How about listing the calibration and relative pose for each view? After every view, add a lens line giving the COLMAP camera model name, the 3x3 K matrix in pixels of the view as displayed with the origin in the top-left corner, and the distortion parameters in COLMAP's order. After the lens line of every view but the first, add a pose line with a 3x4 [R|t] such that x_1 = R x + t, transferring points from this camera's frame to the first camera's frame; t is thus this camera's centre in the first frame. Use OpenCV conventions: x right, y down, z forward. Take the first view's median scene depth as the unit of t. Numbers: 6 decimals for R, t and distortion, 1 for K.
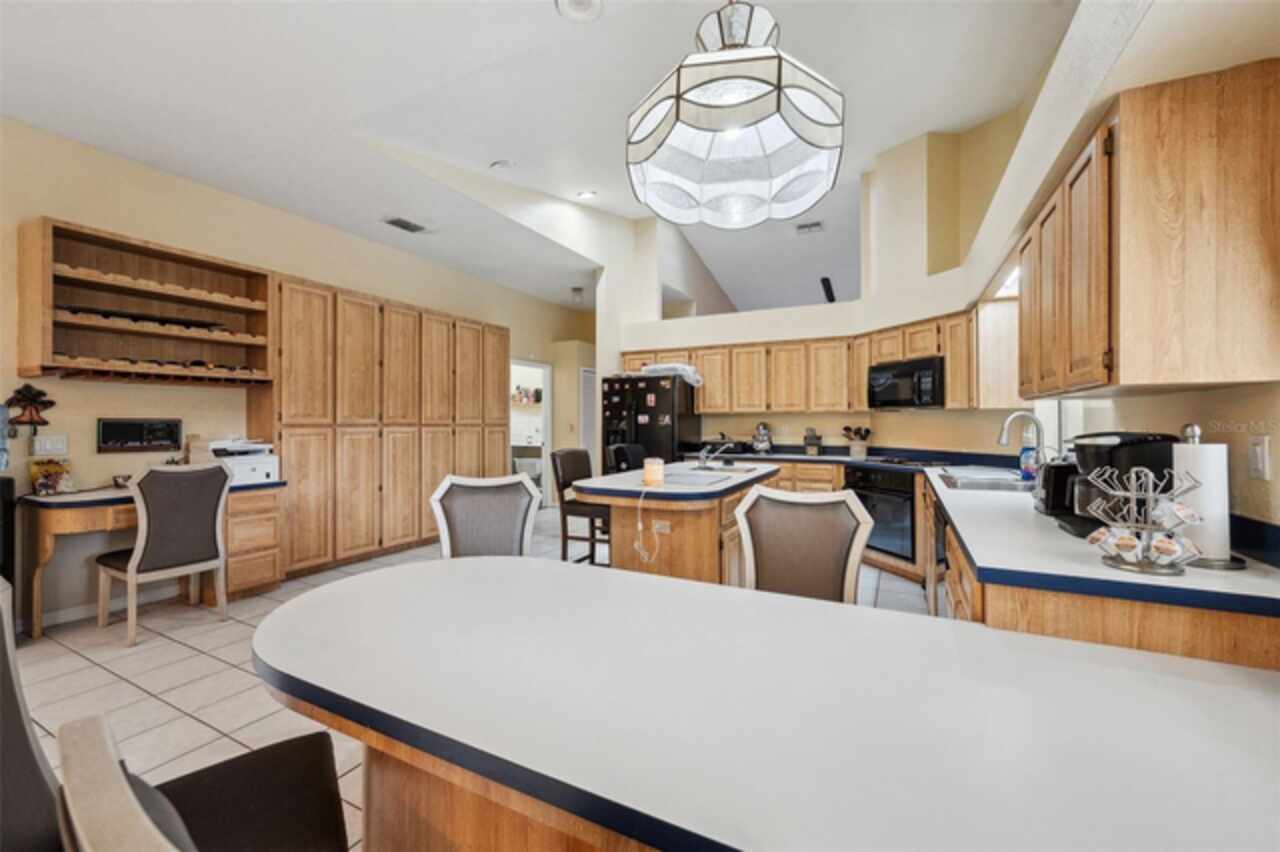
lens RADIAL K [[510.3, 0, 637.0], [0, 510.3, 419.7], [0, 0, 1]] dist [-0.000842, 0.000065]
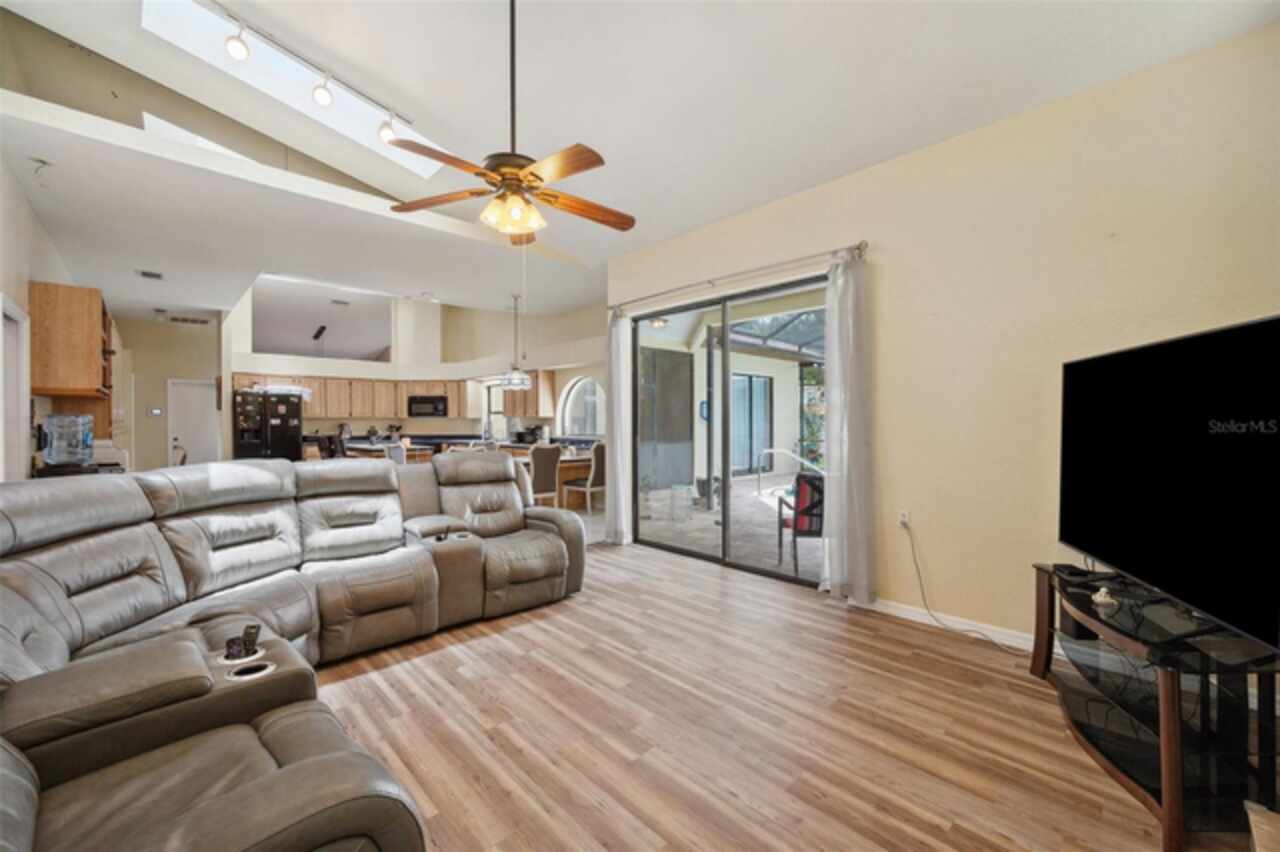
lens RADIAL K [[510.3, 0, 637.3], [0, 510.3, 421.0], [0, 0, 1]] dist [-0.000842, 0.000065]
pose [[0.321922, -0.002896, 0.946762, -1.240976], [-0.001618, 0.999992, 0.003609, -0.012490], [-0.946765, -0.002693, 0.321915, -0.580752]]
